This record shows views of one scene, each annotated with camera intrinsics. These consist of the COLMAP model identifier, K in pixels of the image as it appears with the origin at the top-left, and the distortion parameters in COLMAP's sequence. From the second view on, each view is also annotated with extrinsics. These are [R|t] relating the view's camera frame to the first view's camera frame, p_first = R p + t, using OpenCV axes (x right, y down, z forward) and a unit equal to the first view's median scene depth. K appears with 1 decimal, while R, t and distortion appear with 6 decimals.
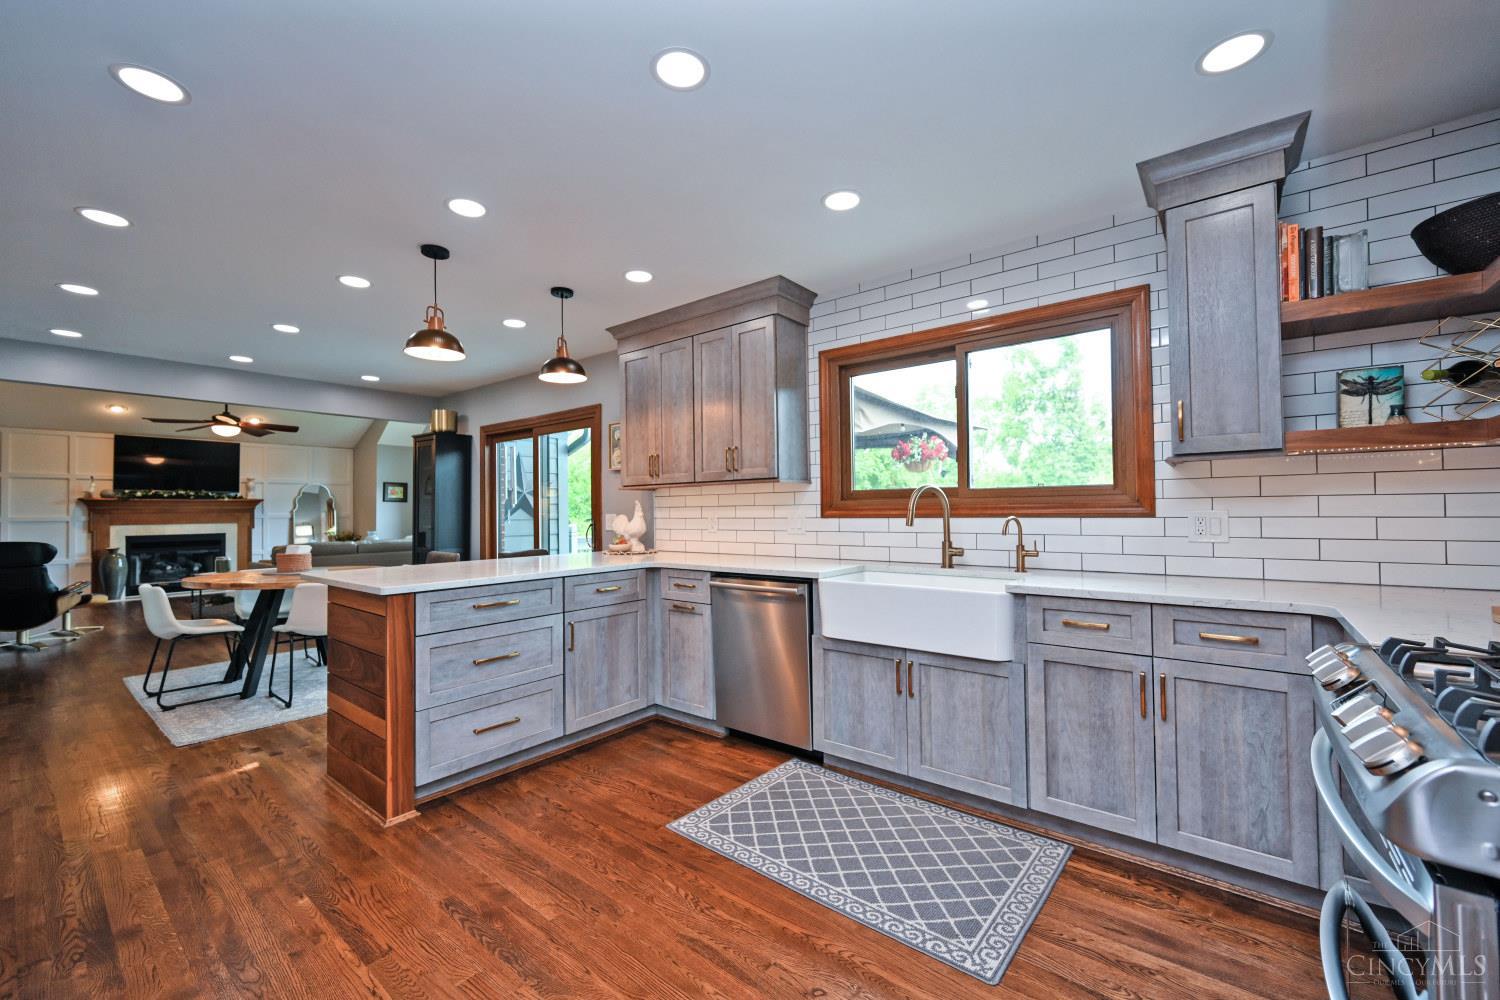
lens RADIAL K [[607.2, 0, 757.6], [0, 607.2, 502.4], [0, 0, 1]] dist [-0.006199, -0.000086]
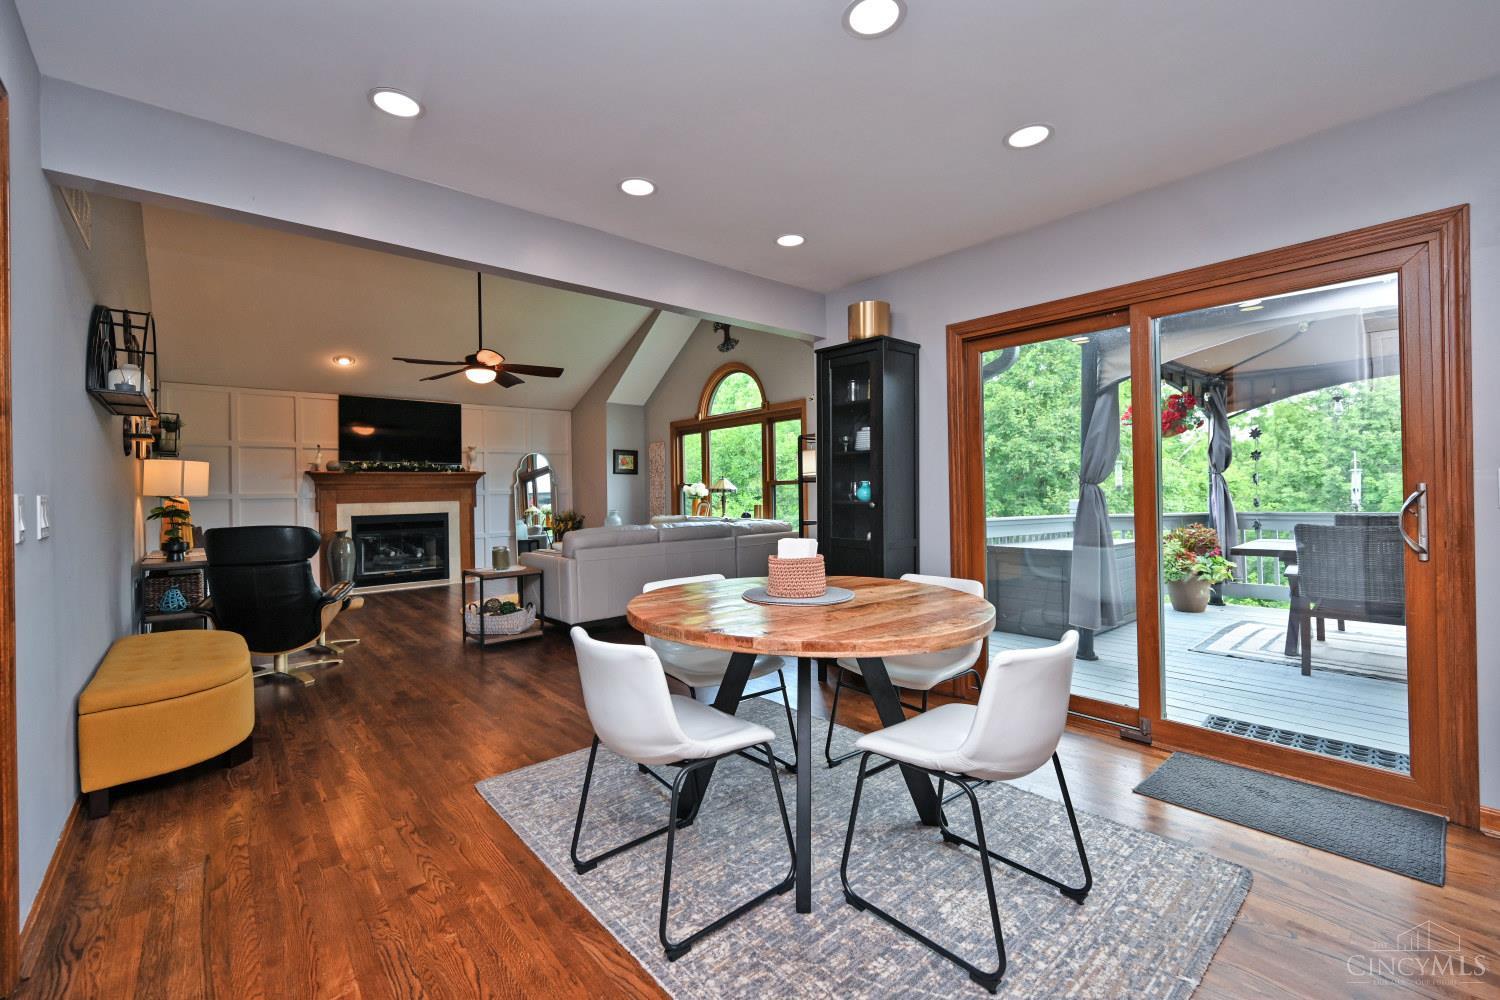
lens RADIAL K [[626.9, 0, 722.4], [0, 626.9, 490.2], [0, 0, 1]] dist [-0.000226, -0.000065]
pose [[0.978637, -0.006616, -0.205490, -0.373607], [0.009637, 0.999860, 0.013702, 0.013133], [0.205370, -0.015390, 0.978563, 0.259696]]
